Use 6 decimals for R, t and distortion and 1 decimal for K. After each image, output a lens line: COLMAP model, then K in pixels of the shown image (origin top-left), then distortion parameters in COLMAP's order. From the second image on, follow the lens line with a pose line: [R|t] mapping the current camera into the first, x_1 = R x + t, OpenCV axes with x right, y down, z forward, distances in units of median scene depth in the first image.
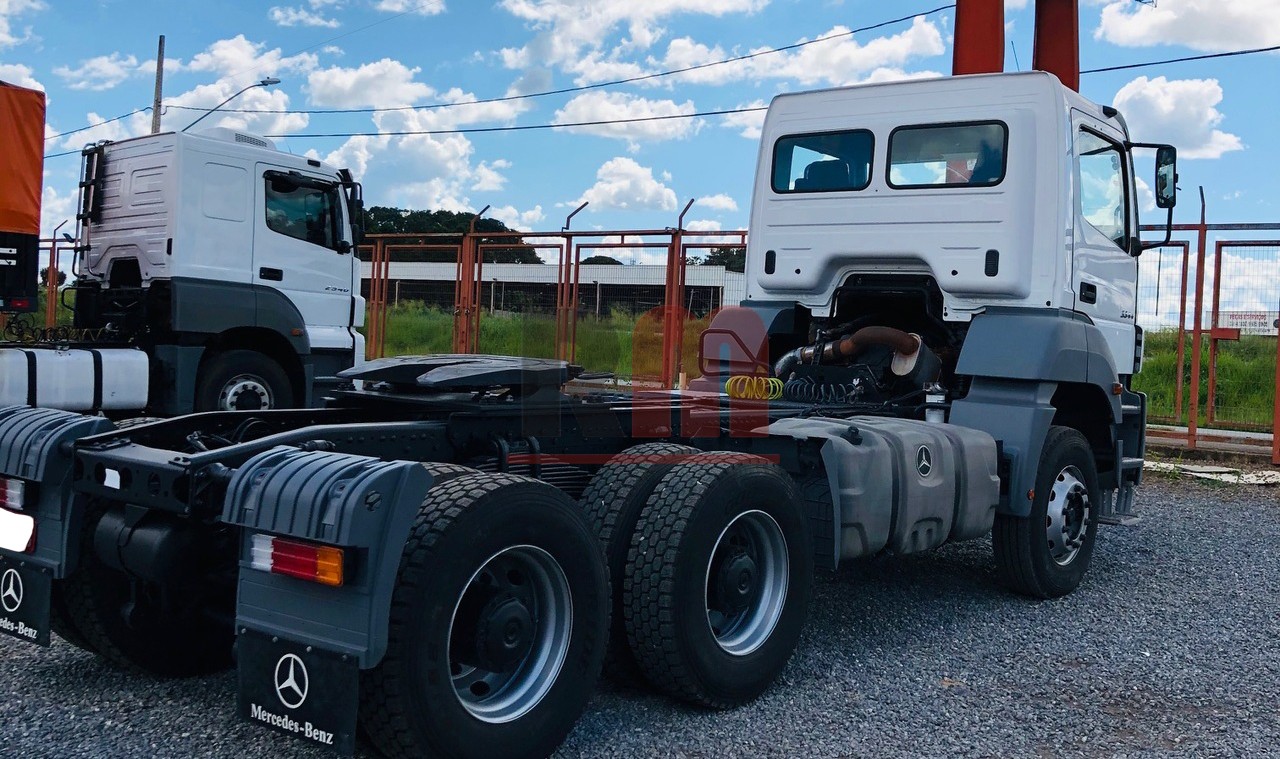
lens RADIAL K [[1304.1, 0, 640.0], [0, 1304.1, 379.5], [0, 0, 1]] dist [-0.016273, -0.022870]
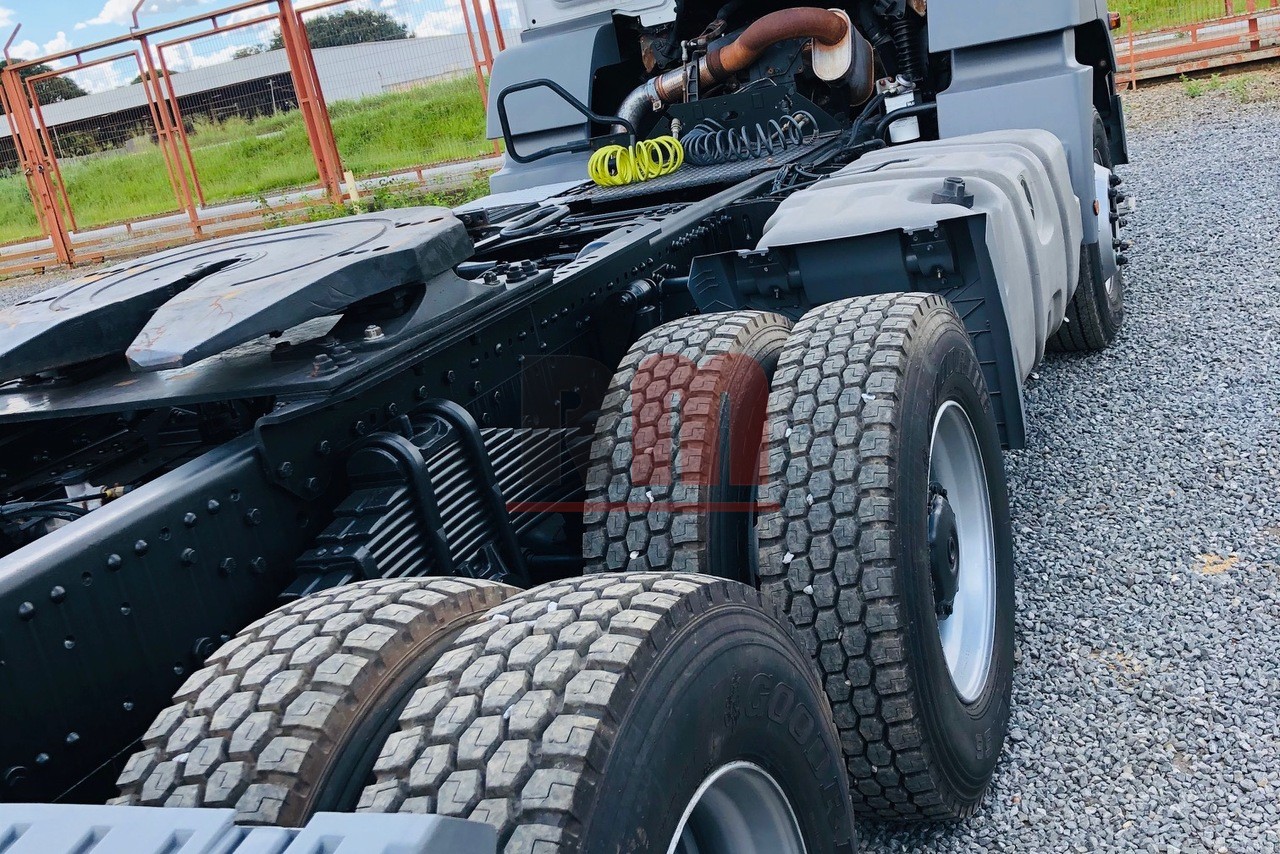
lens RADIAL K [[1324.0, 0, 639.7], [0, 1324.0, 467.2], [0, 0, 1]] dist [0.029425, -0.004018]
pose [[0.926884, -0.313681, 0.206132, -0.084766], [0.255054, 0.929263, 0.267243, -0.025980], [-0.275380, -0.195128, 0.941324, 0.394975]]
